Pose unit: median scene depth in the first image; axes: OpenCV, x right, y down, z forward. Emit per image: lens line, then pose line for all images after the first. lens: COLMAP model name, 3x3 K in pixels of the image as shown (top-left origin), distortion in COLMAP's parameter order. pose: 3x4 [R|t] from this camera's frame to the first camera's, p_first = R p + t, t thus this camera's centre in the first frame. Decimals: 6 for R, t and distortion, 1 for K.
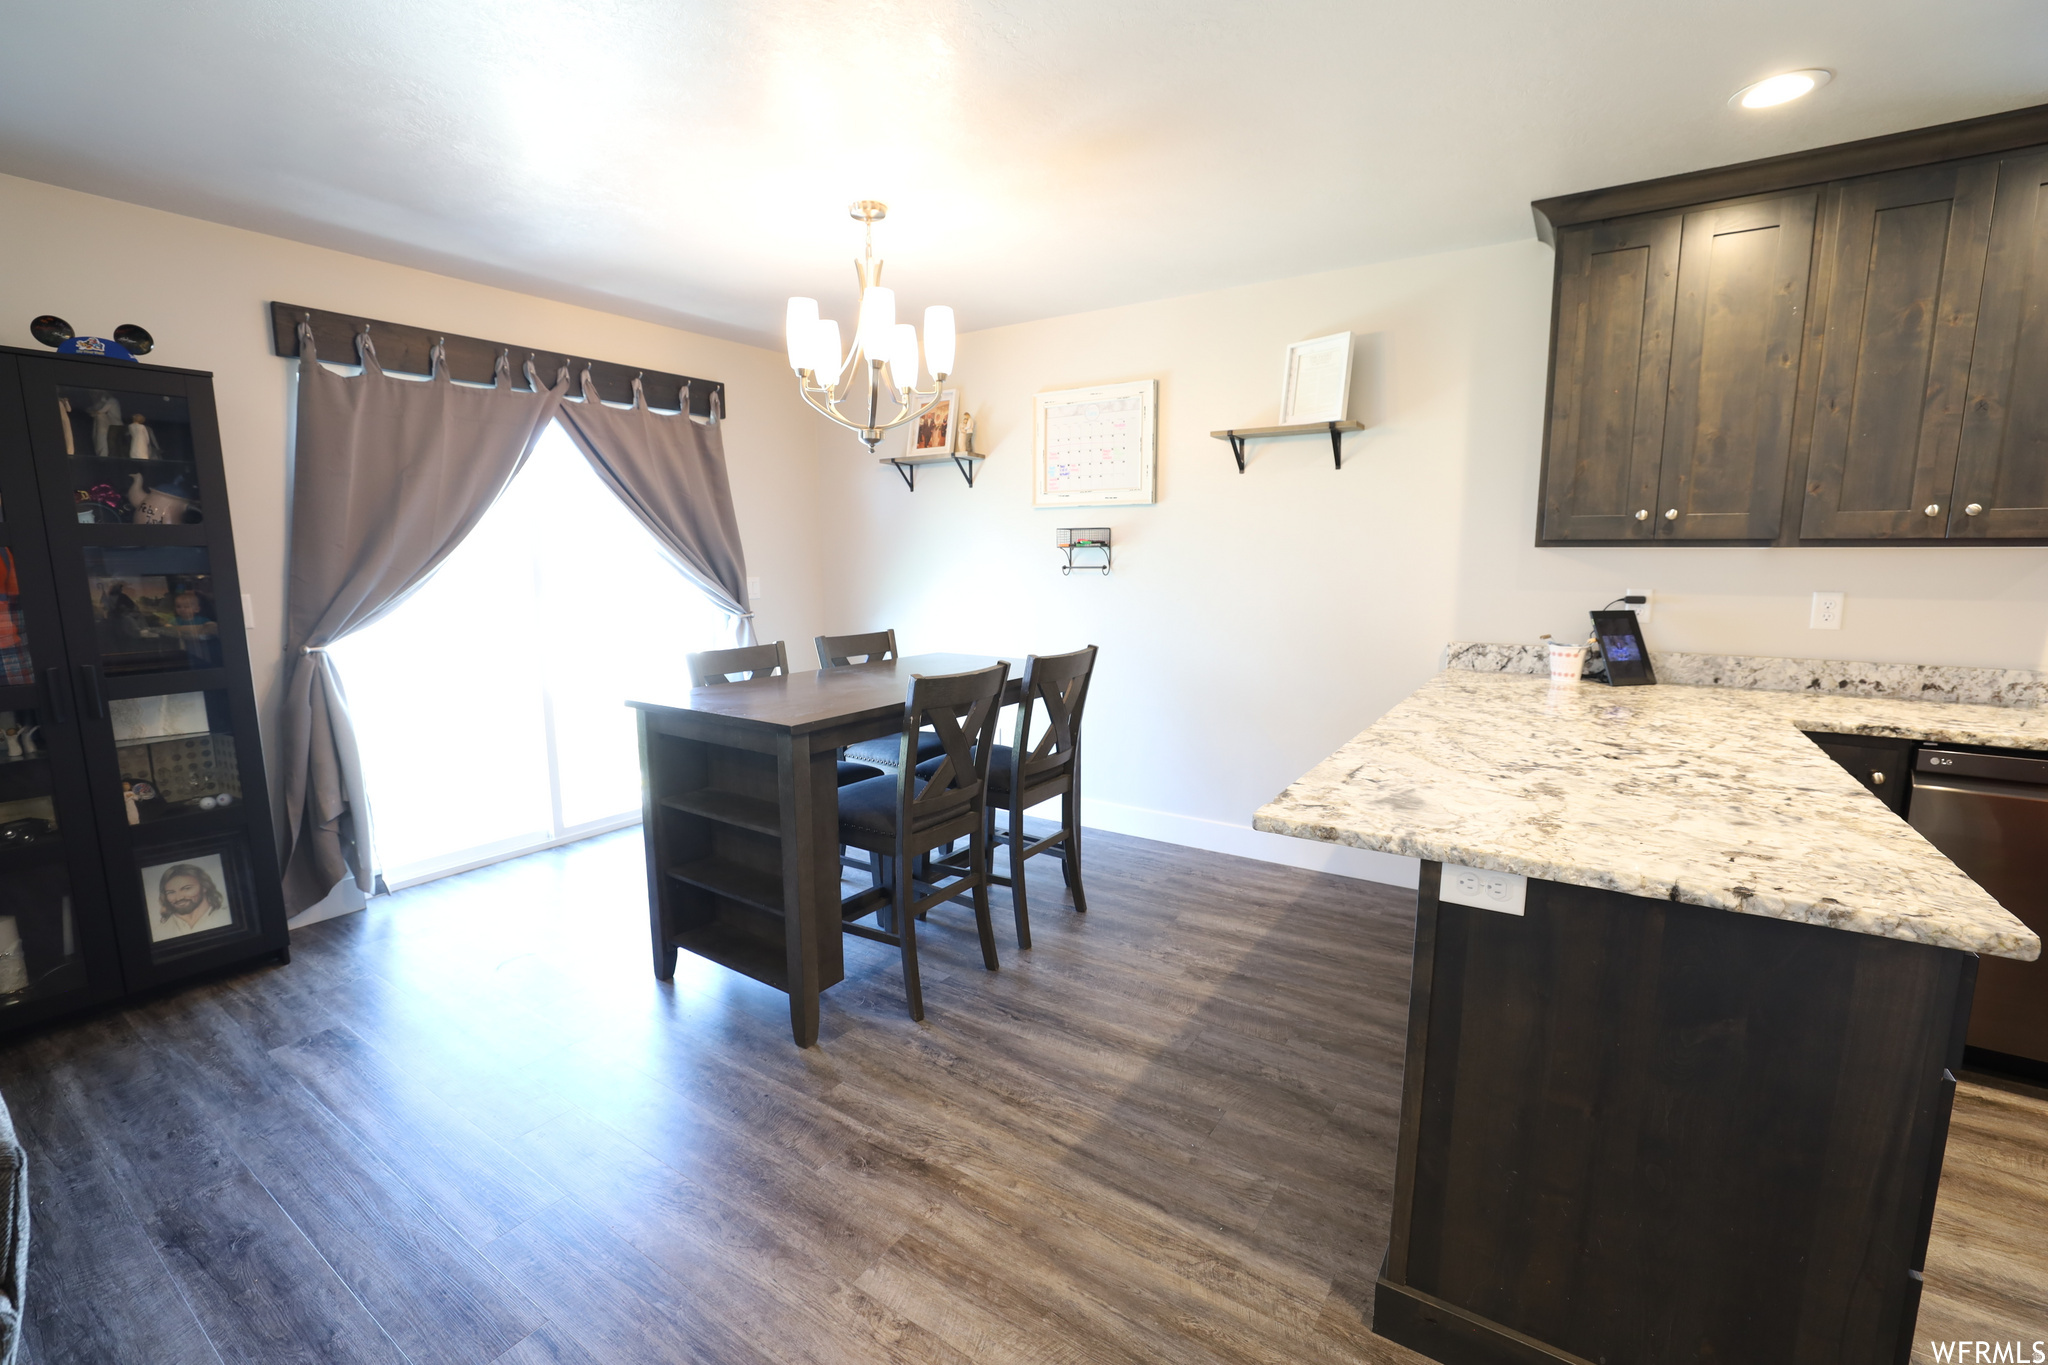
lens RADIAL K [[874.6, 0, 1022.2], [0, 874.6, 688.1], [0, 0, 1]] dist [-0.044898, 0.013791]
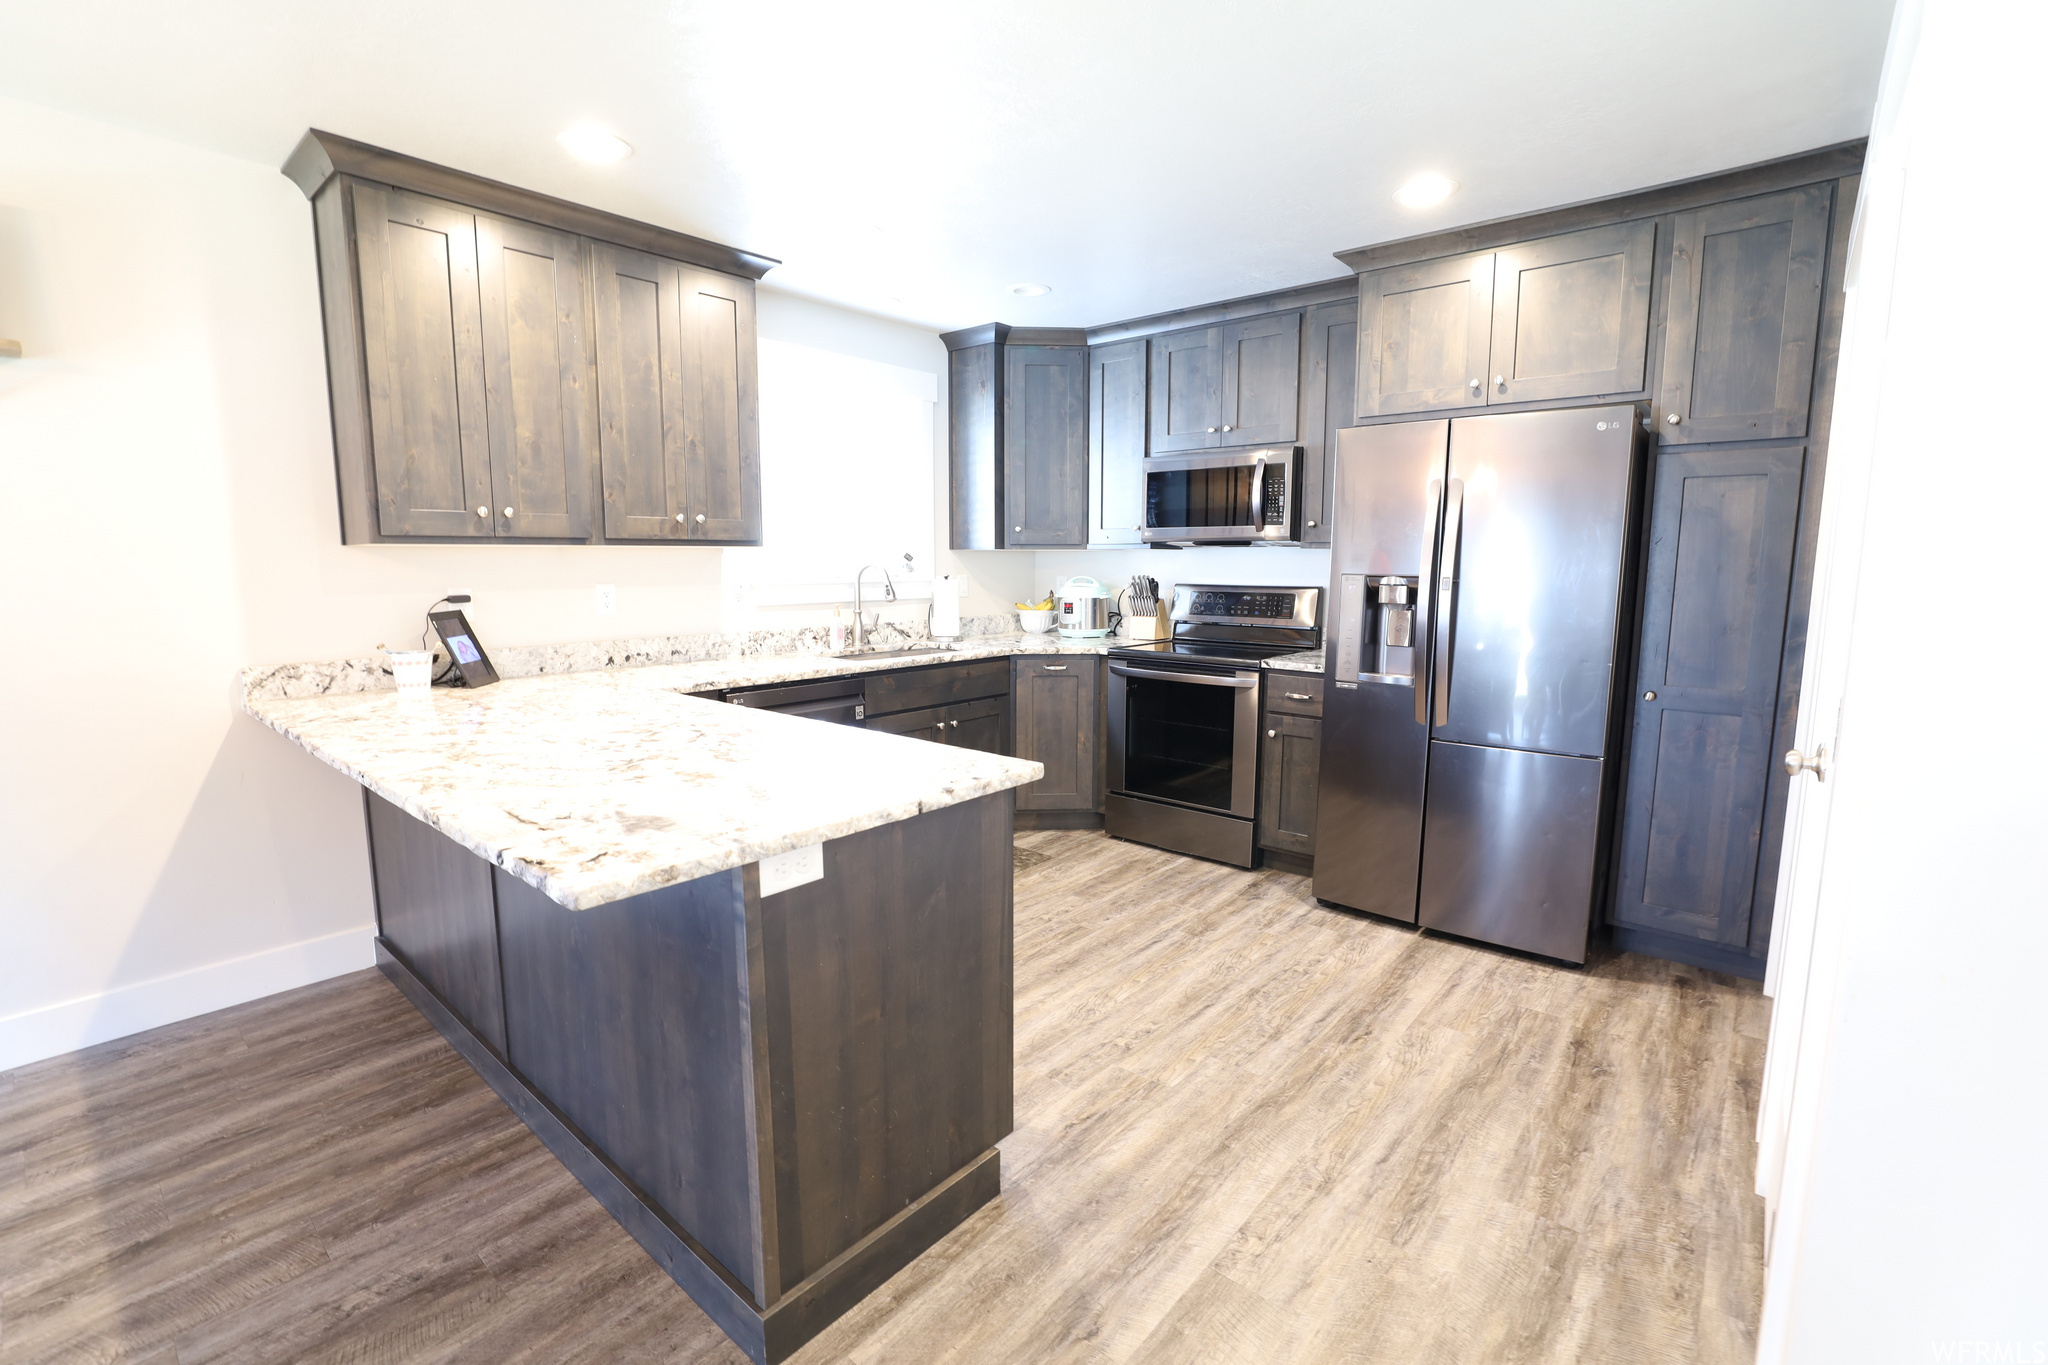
lens RADIAL K [[890.6, 0, 1024.0], [0, 890.6, 682.5], [0, 0, 1]] dist [-0.042726, 0.013640]
pose [[0.126032, -0.133399, 0.983016, -0.216491], [0.148699, 0.982263, 0.114232, -0.031628], [-0.980818, 0.131776, 0.143633, 0.269781]]
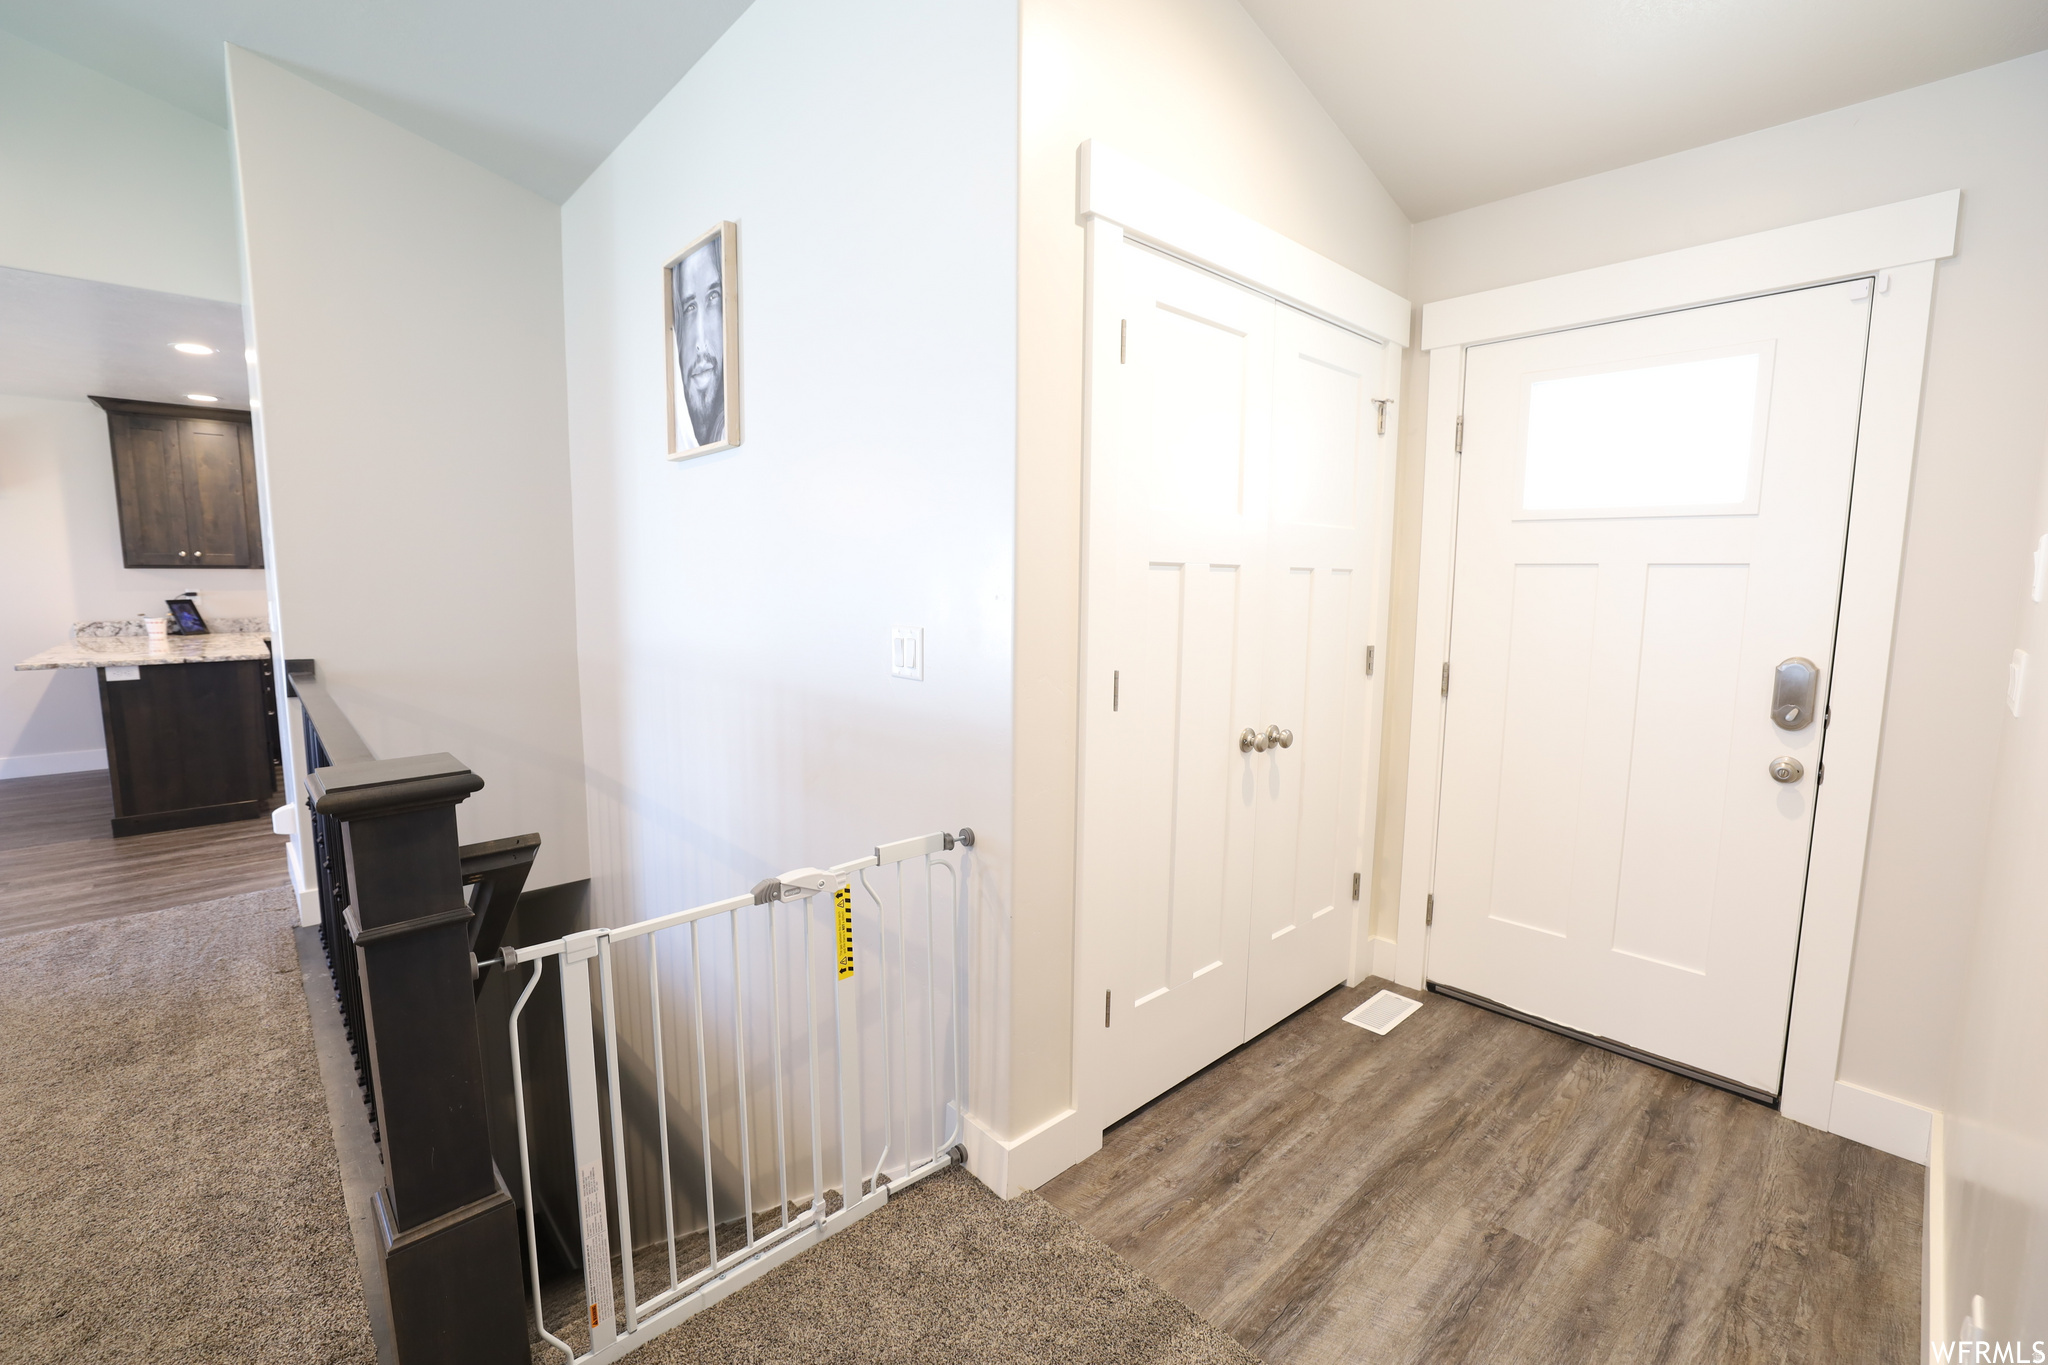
lens RADIAL K [[892.9, 0, 951.8], [0, 892.9, 669.0], [0, 0, 1]] dist [0.027499, 0.000192]
pose [[0.308865, -0.099974, 0.945837, -0.884258], [0.145834, 0.987679, 0.056775, 0.238500], [-0.939859, 0.120400, 0.319639, -1.531286]]
